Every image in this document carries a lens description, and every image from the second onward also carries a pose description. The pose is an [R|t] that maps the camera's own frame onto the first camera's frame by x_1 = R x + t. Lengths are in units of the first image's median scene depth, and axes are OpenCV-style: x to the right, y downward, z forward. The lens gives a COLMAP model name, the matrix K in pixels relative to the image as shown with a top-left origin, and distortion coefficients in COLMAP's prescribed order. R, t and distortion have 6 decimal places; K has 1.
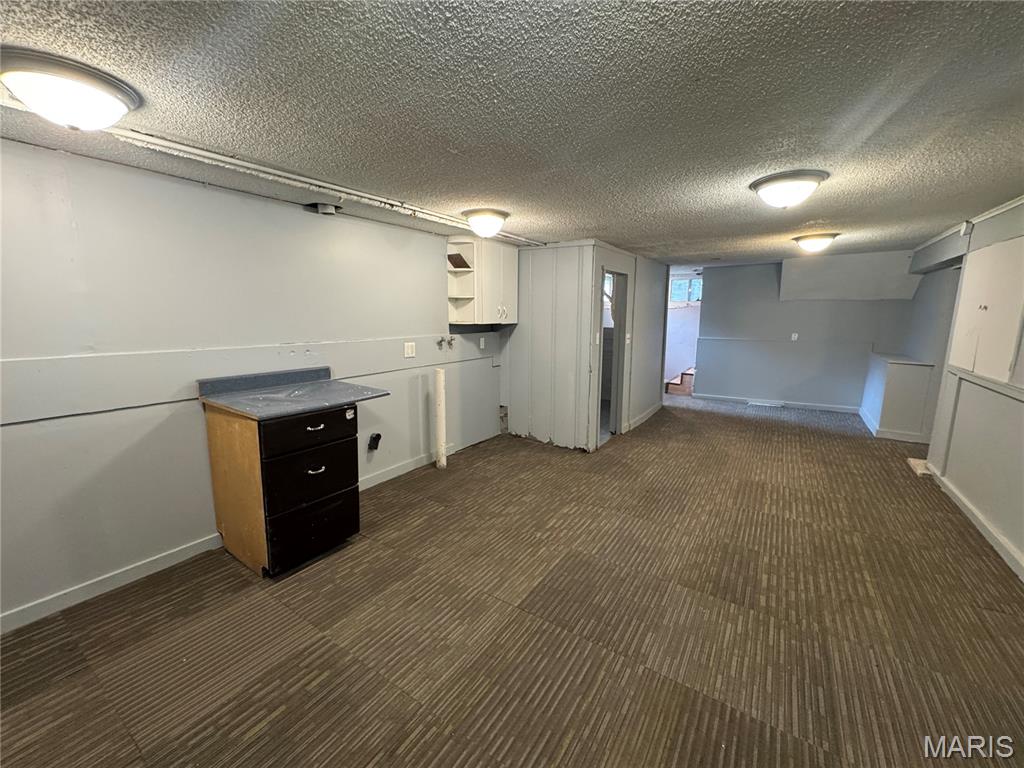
lens RADIAL K [[405.8, 0, 509.9], [0, 405.8, 385.6], [0, 0, 1]] dist [-0.009485, -0.000029]
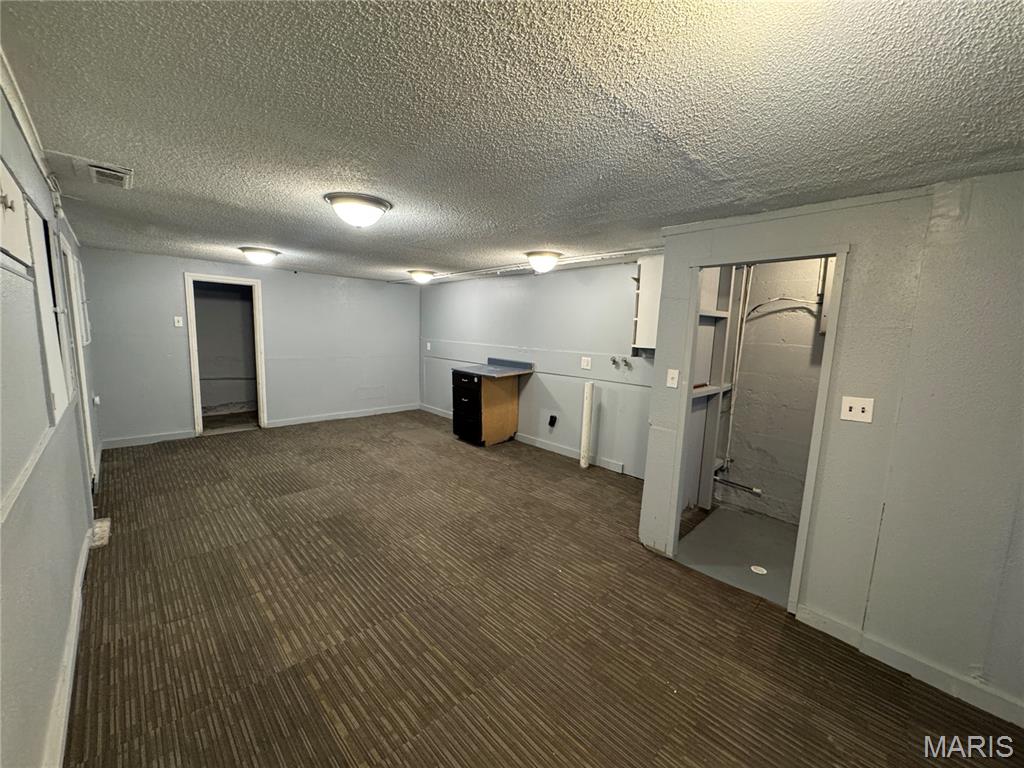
lens RADIAL K [[405.8, 0, 509.9], [0, 405.8, 385.6], [0, 0, 1]] dist [-0.009485, -0.000029]
pose [[-0.206877, 0.126759, -0.970121, 1.086072], [-0.205393, 0.963848, 0.169740, -0.197224], [0.956565, 0.234371, -0.173363, 1.074805]]
